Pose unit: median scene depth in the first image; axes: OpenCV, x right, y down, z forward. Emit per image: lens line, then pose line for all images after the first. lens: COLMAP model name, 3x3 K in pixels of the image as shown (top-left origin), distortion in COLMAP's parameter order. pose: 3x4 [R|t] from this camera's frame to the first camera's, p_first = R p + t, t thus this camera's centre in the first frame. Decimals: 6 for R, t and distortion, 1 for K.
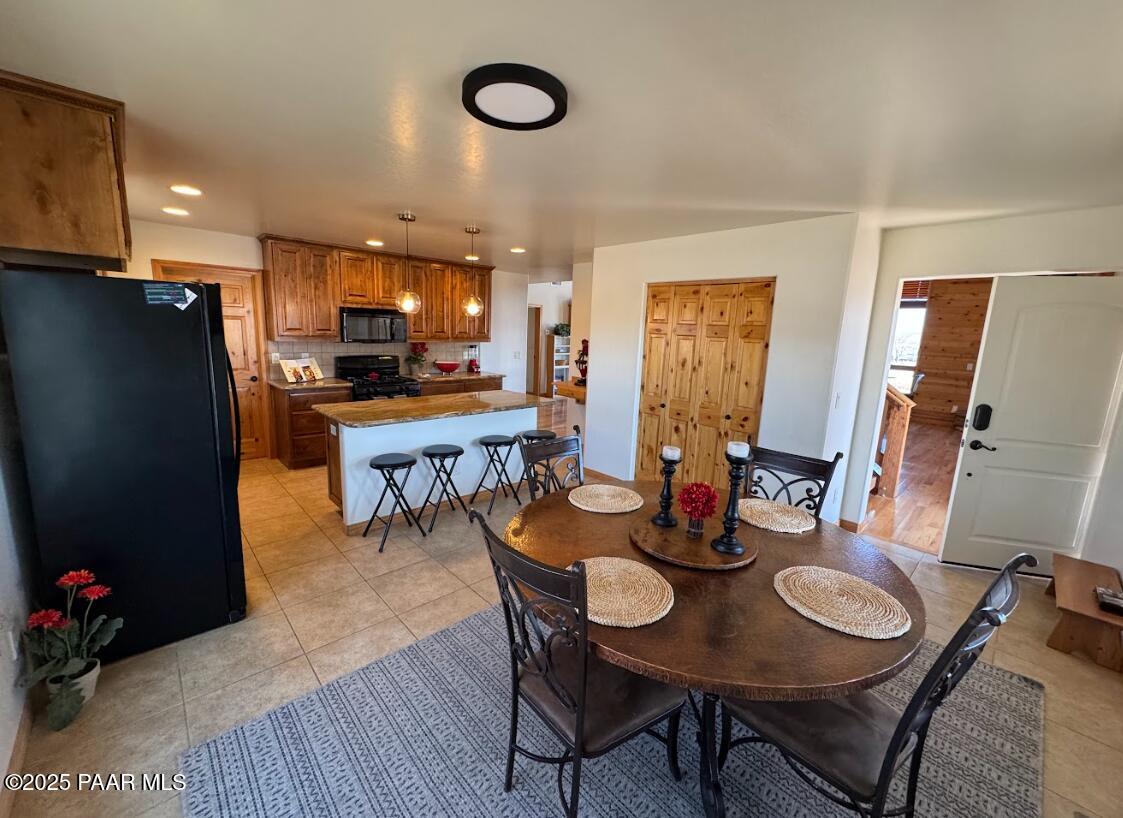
lens RADIAL K [[443.3, 0, 556.3], [0, 443.3, 408.8], [0, 0, 1]] dist [-0.000435, -0.000009]
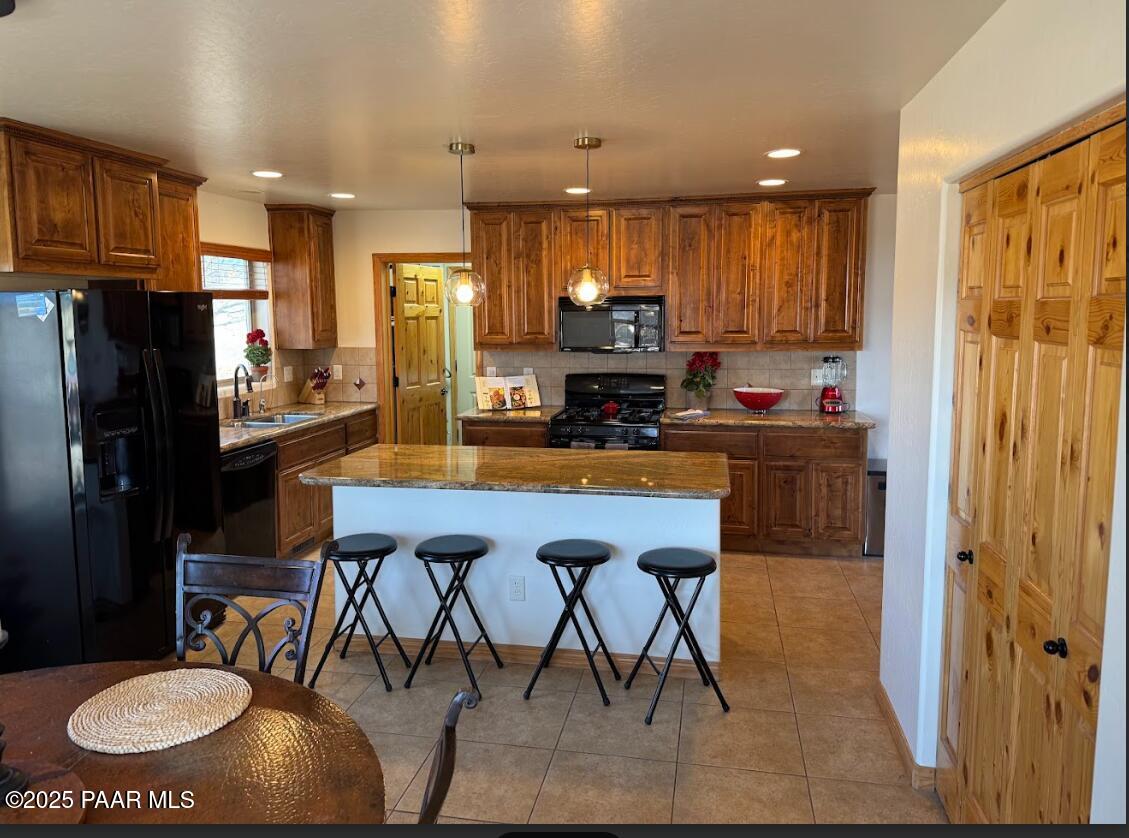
lens RADIAL K [[785.6, 0, 562.2], [0, 785.6, 382.5], [0, 0, 1]] dist [0.032829, -0.021707]
pose [[0.583052, 0.033710, -0.811735, 0.449406], [-0.116812, 0.992236, -0.042697, -0.061552], [0.803993, 0.119715, 0.582463, 0.371263]]
